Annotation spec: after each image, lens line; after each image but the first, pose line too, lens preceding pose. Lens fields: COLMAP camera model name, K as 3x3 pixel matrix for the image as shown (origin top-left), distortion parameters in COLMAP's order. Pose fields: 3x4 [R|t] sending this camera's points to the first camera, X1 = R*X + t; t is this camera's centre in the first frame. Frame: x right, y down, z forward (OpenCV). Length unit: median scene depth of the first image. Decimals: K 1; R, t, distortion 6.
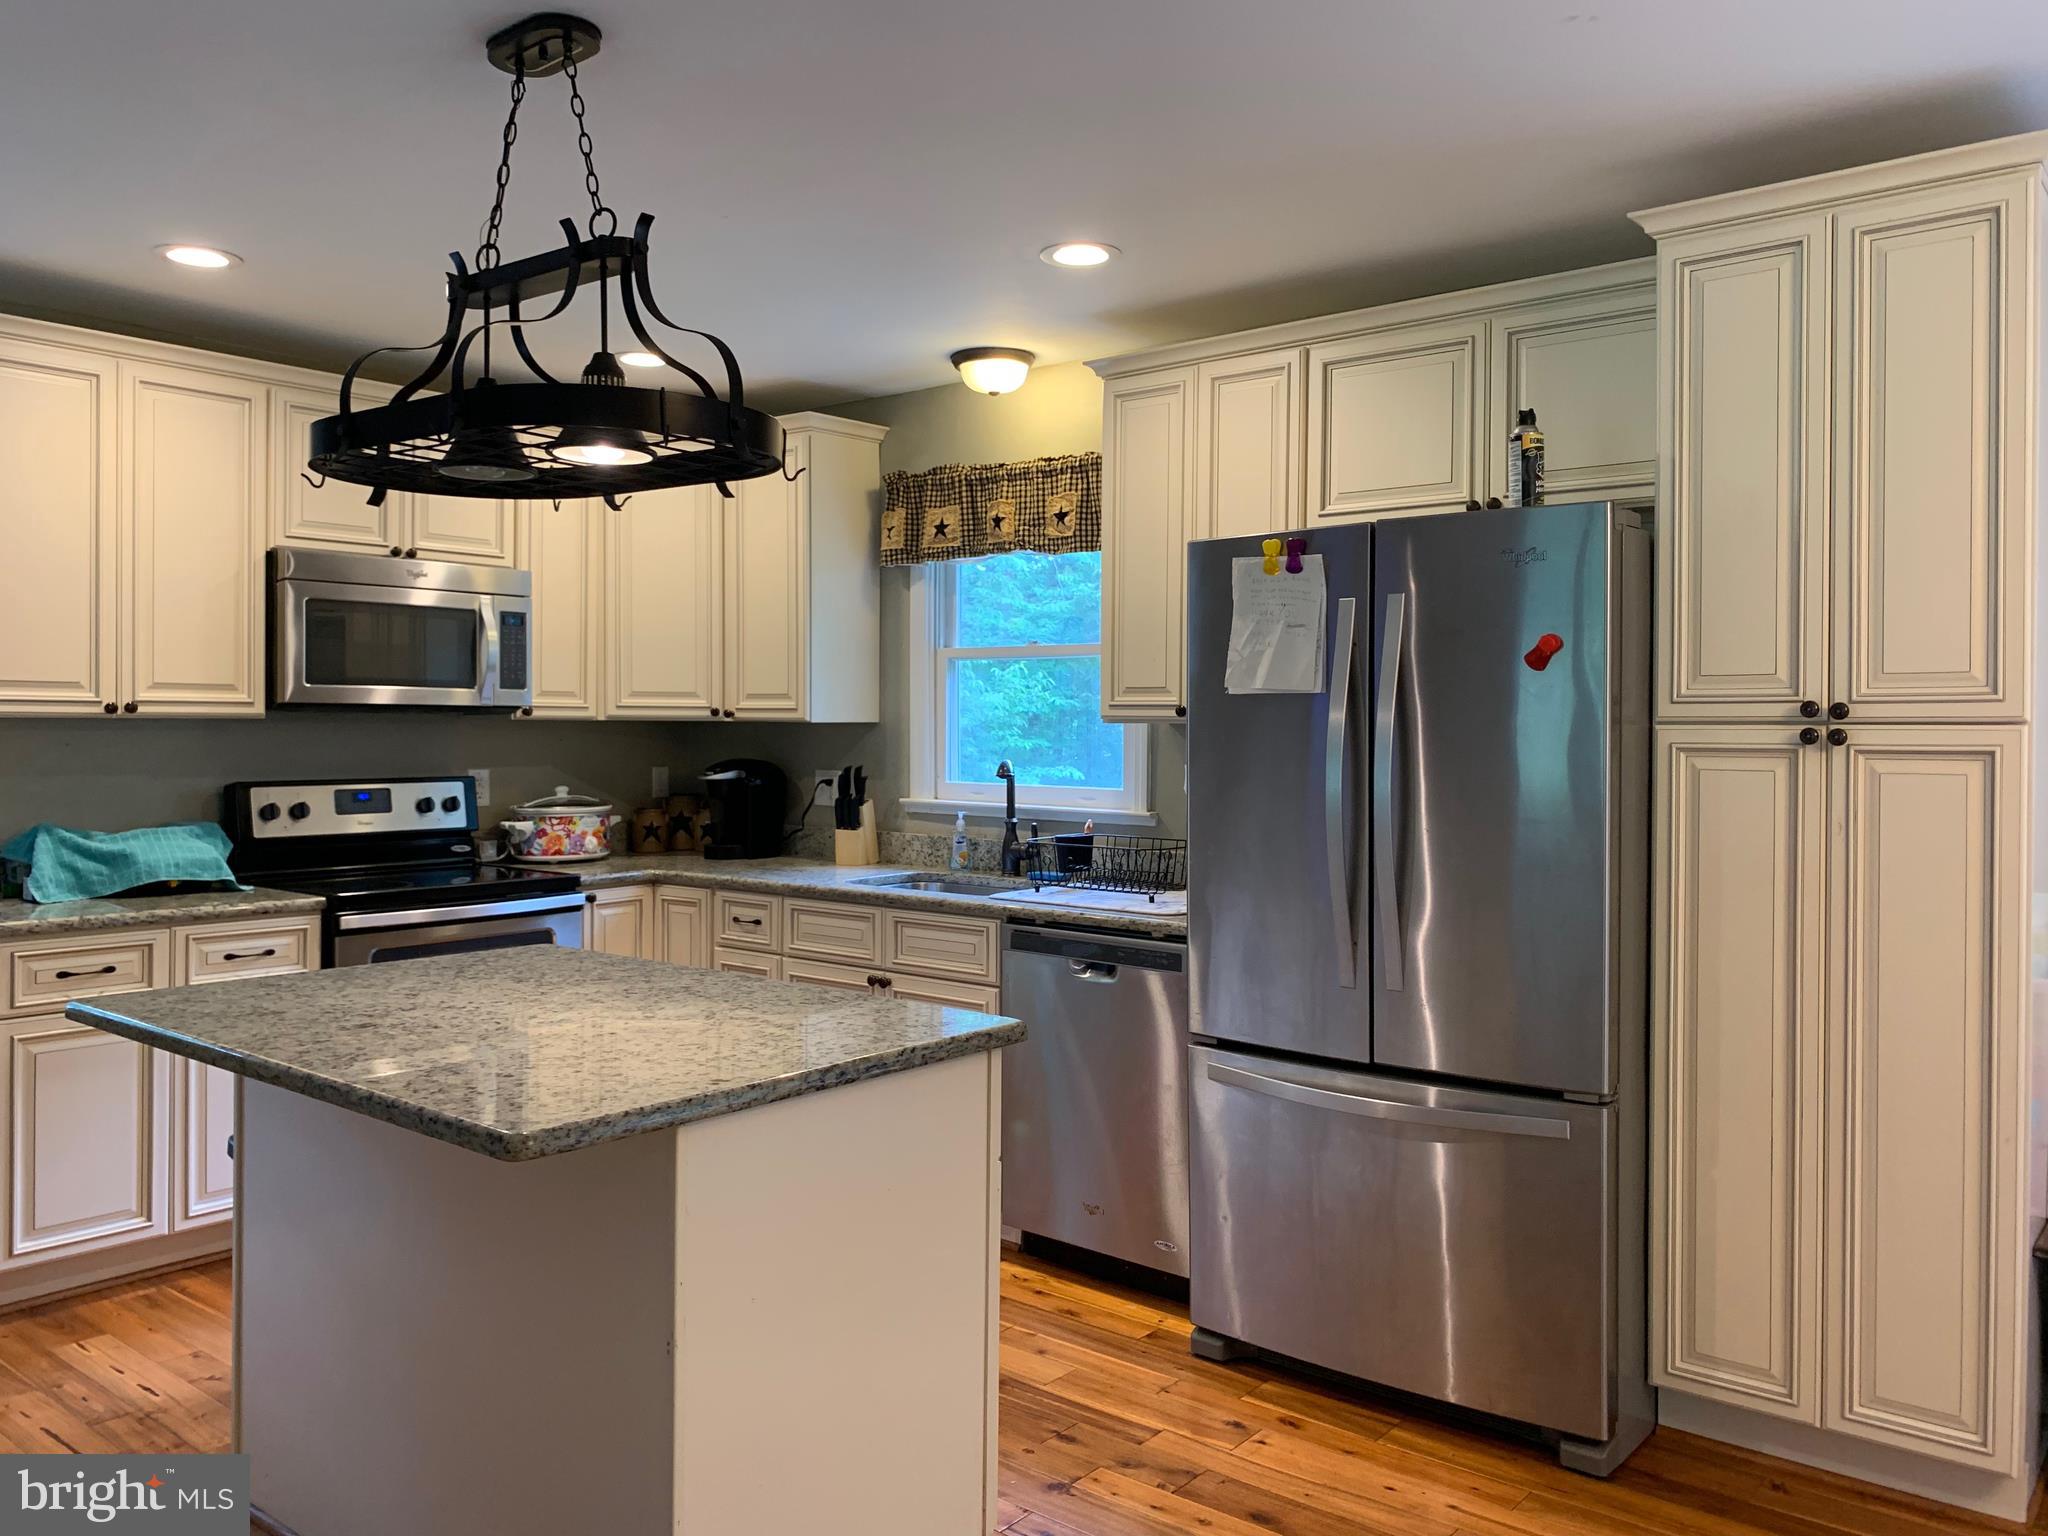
lens RADIAL K [[1580.6, 0, 1021.0], [0, 1580.6, 740.0], [0, 0, 1]] dist [0.080138, -0.146072]
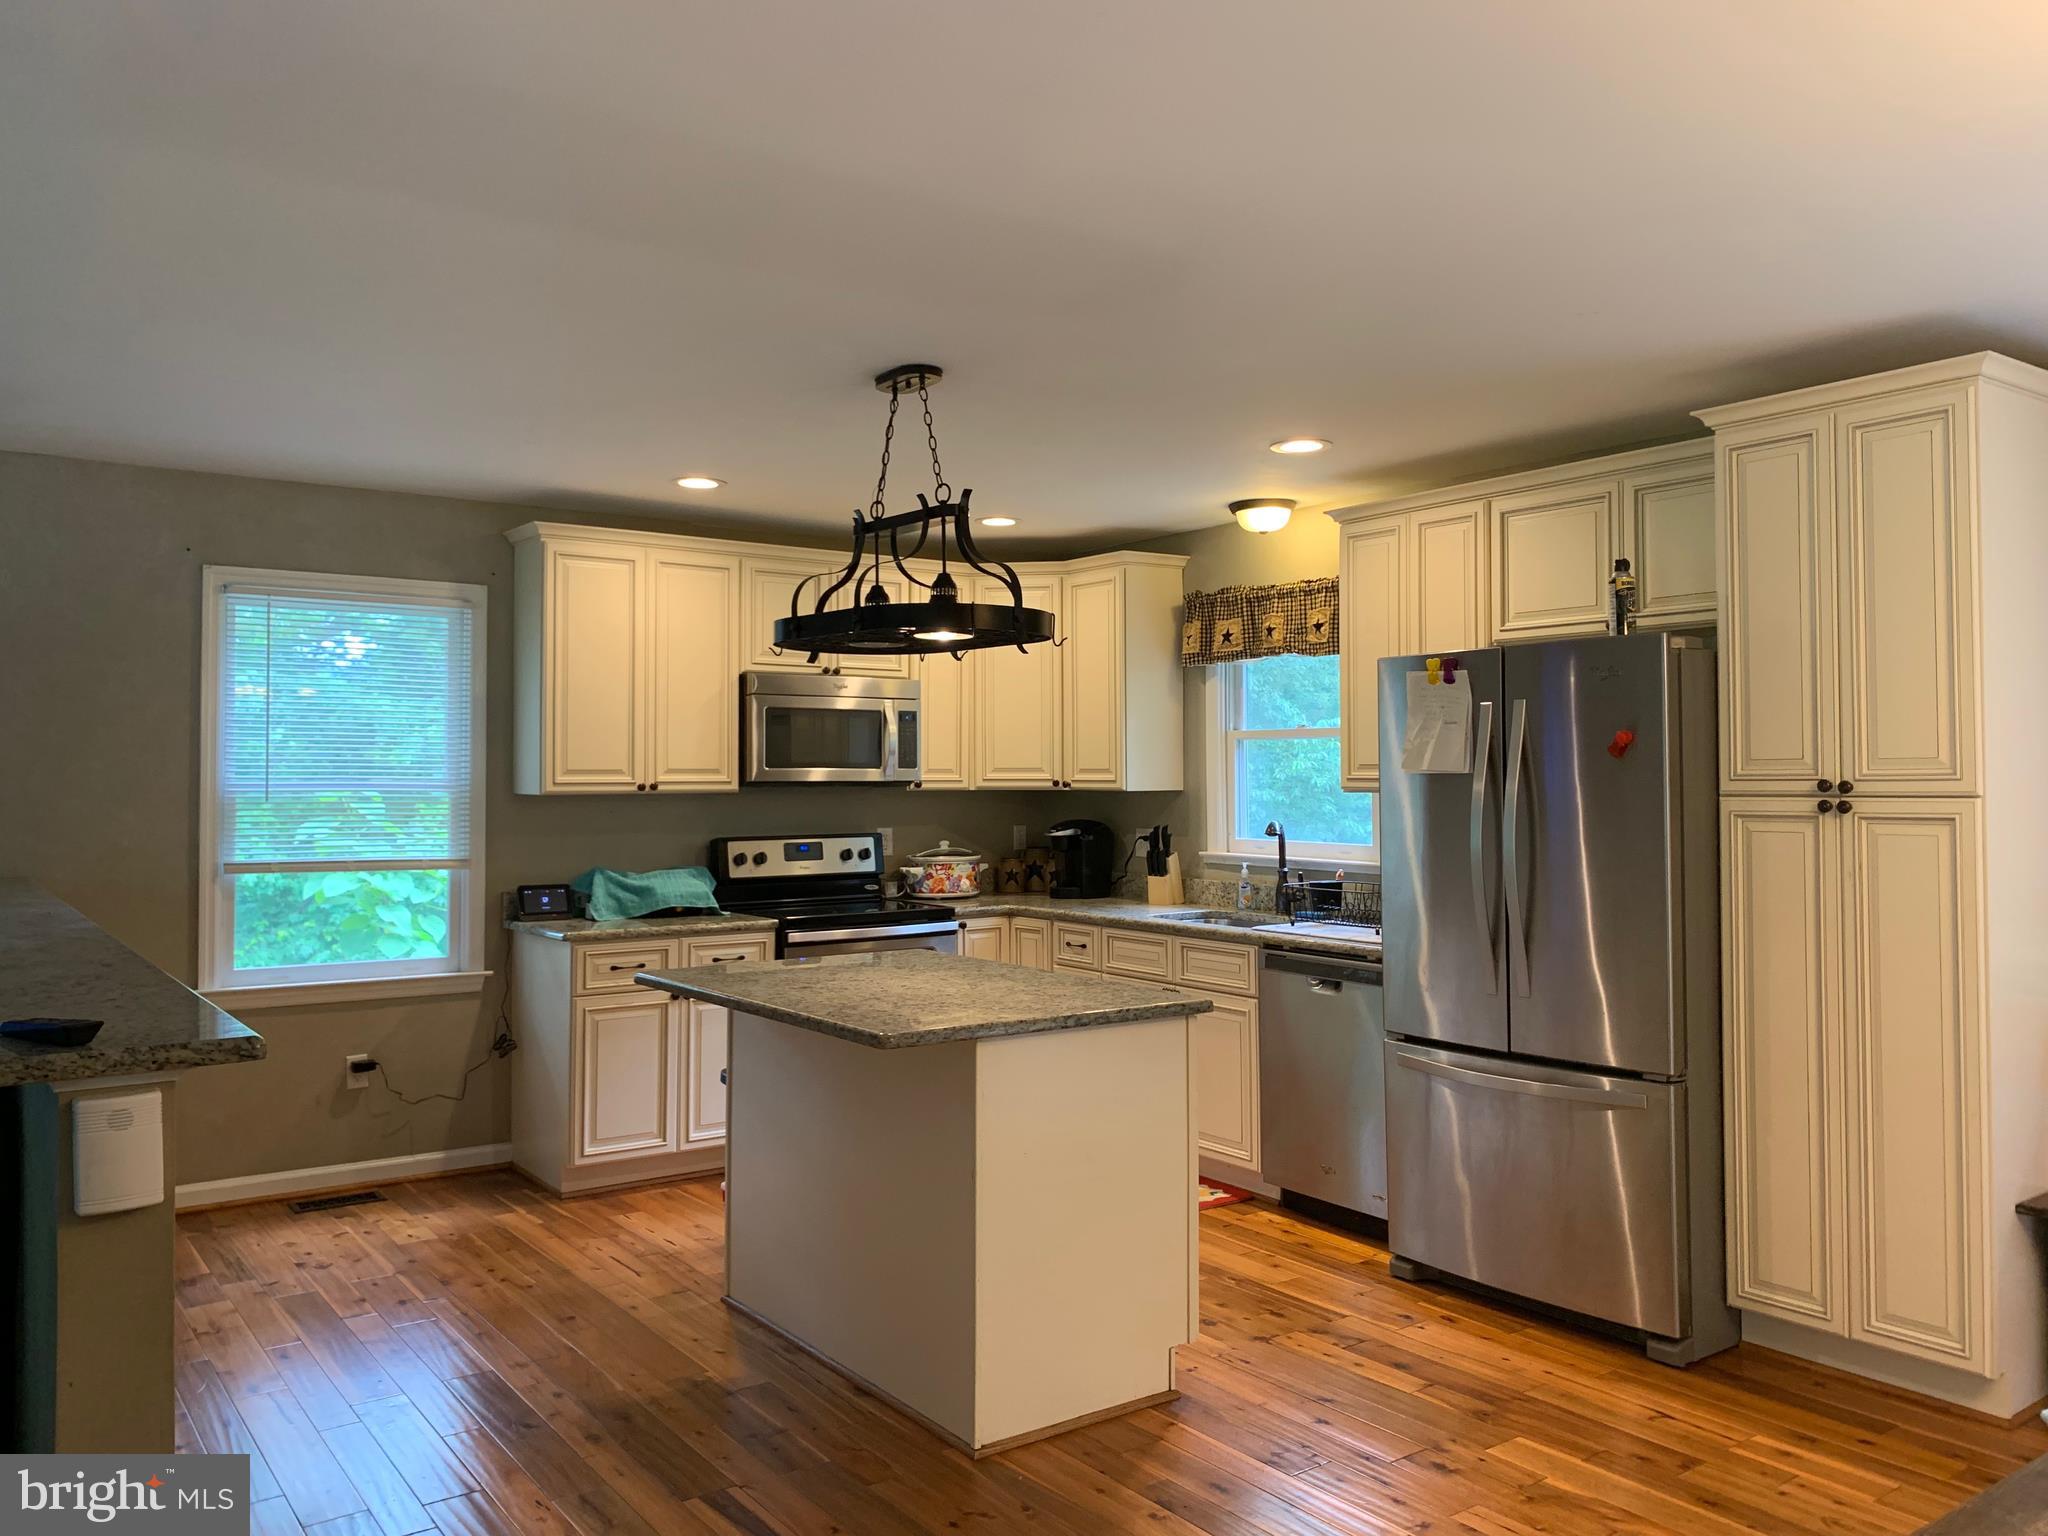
lens RADIAL K [[1580.6, 0, 1021.0], [0, 1580.6, 740.0], [0, 0, 1]] dist [0.080138, -0.146072]
pose [[0.968242, -0.014183, -0.249611, 0.122369], [0.005738, 0.999387, -0.034530, -0.010505], [0.249948, 0.032001, 0.967730, -0.303308]]
